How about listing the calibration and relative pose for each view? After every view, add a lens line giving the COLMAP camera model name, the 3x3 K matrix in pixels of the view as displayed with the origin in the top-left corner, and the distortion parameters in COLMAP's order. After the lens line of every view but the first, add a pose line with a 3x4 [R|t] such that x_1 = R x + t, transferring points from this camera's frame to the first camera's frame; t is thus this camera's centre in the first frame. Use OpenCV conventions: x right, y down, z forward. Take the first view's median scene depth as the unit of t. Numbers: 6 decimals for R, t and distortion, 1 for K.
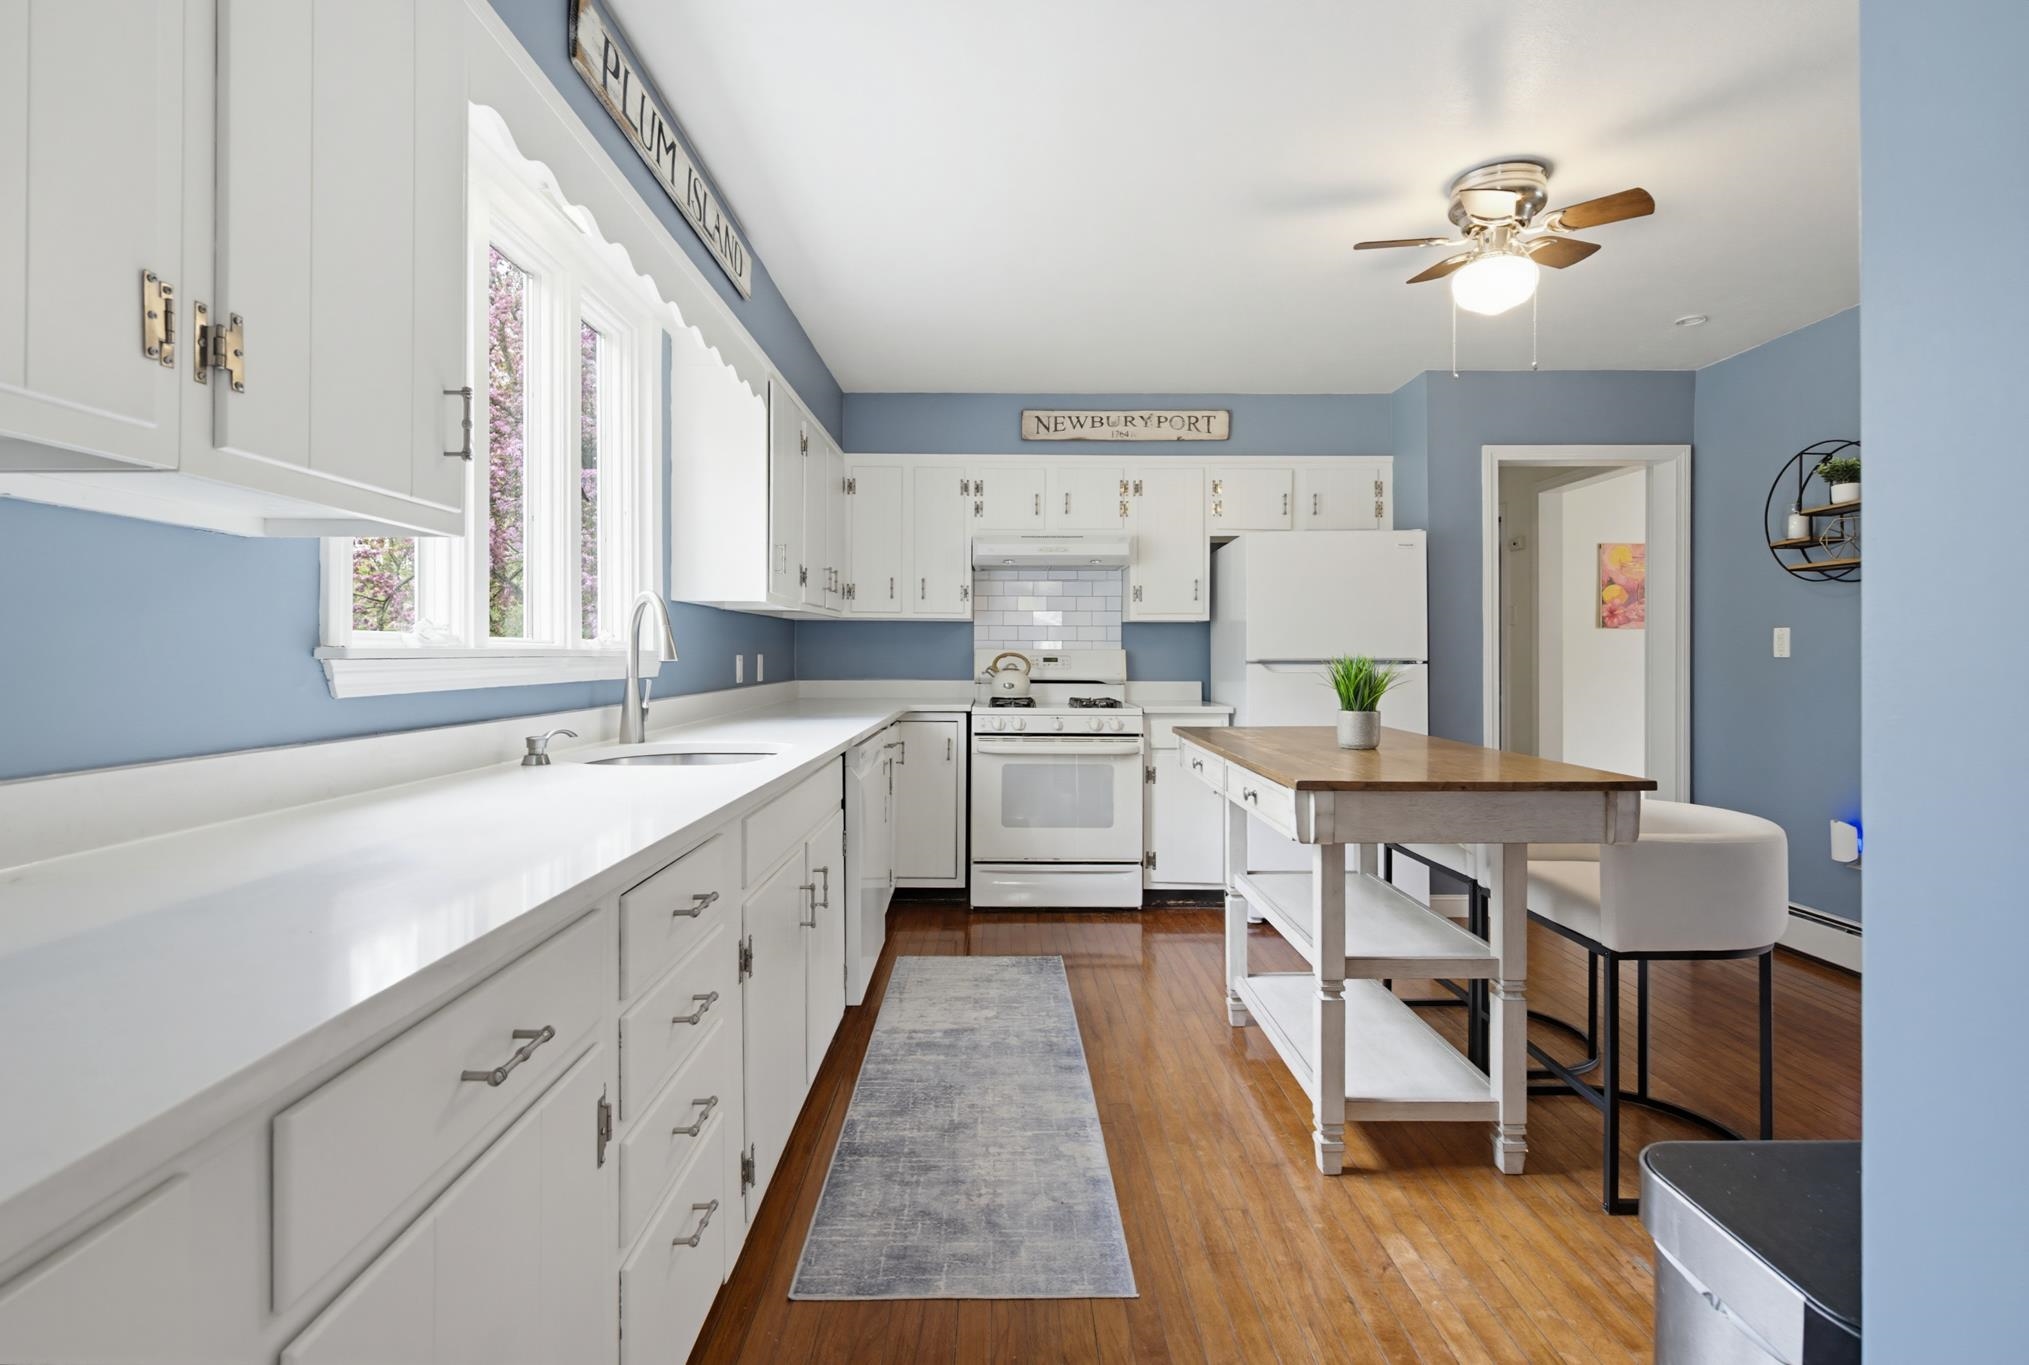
lens RADIAL K [[928.7, 0, 1013.4], [0, 928.7, 653.9], [0, 0, 1]] dist [-0.000718, 0.000970]
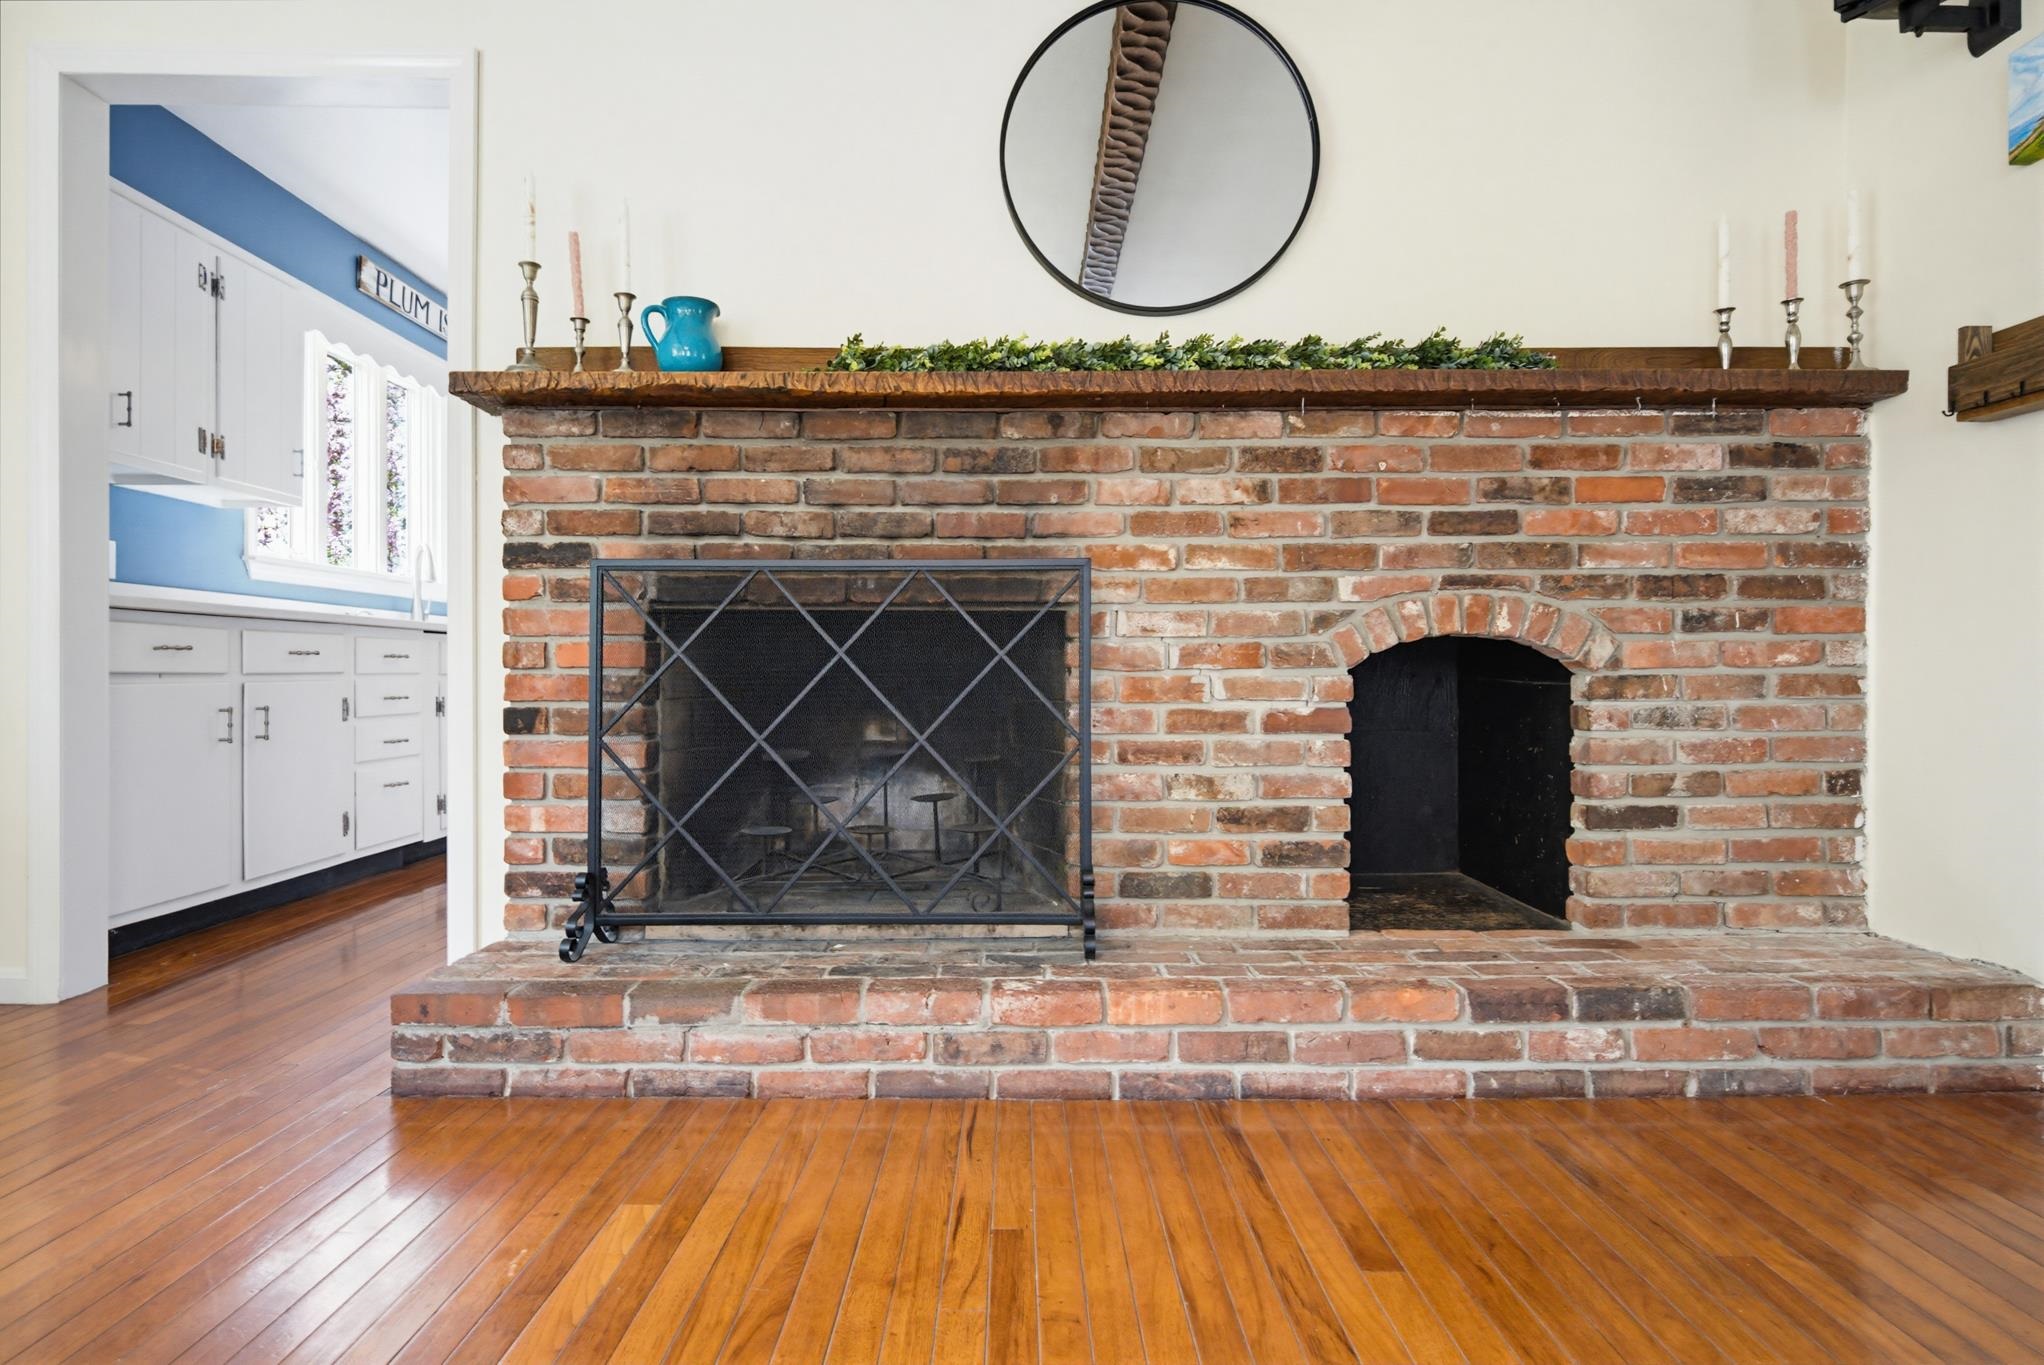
lens RADIAL K [[1106.3, 0, 1027.9], [0, 1106.3, 672.7], [0, 0, 1]] dist [0.003787, 0.000369]
pose [[0.999982, 0.000746, -0.005957, 0.434057], [-0.000746, 1.000000, 0.000106, 0.099671], [0.005957, -0.000102, 0.999982, -0.620875]]
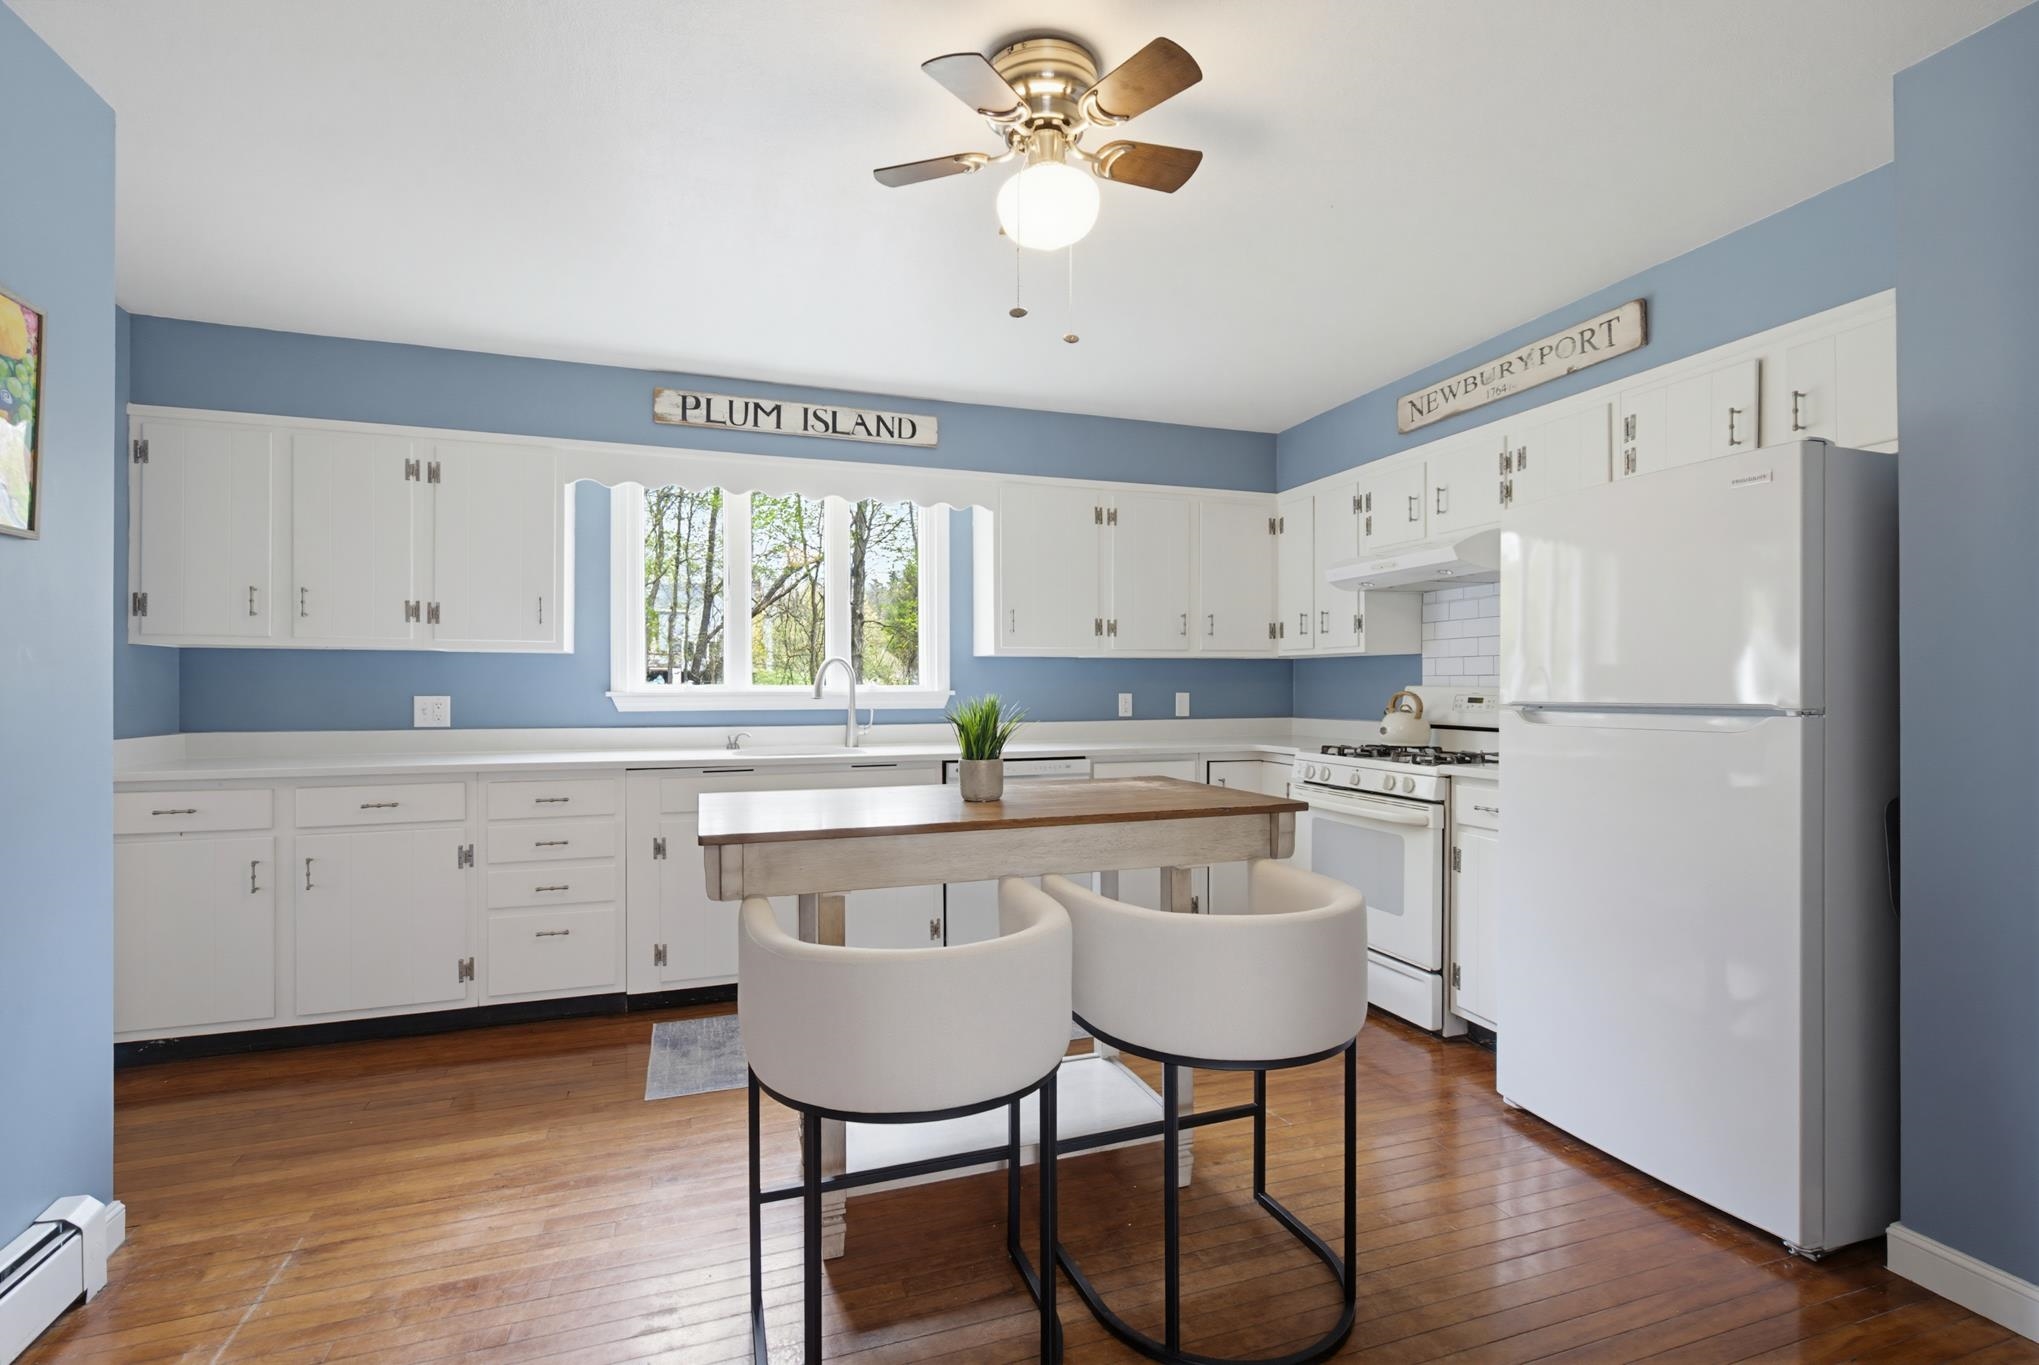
lens RADIAL K [[933.3, 0, 1018.2], [0, 933.3, 689.7], [0, 0, 1]] dist [-0.000718, 0.000970]
pose [[0.311966, 0.000470, -0.950093, 0.739216], [0.002219, 0.999997, 0.001223, -0.004755], [0.950091, -0.002490, 0.311964, 0.443335]]
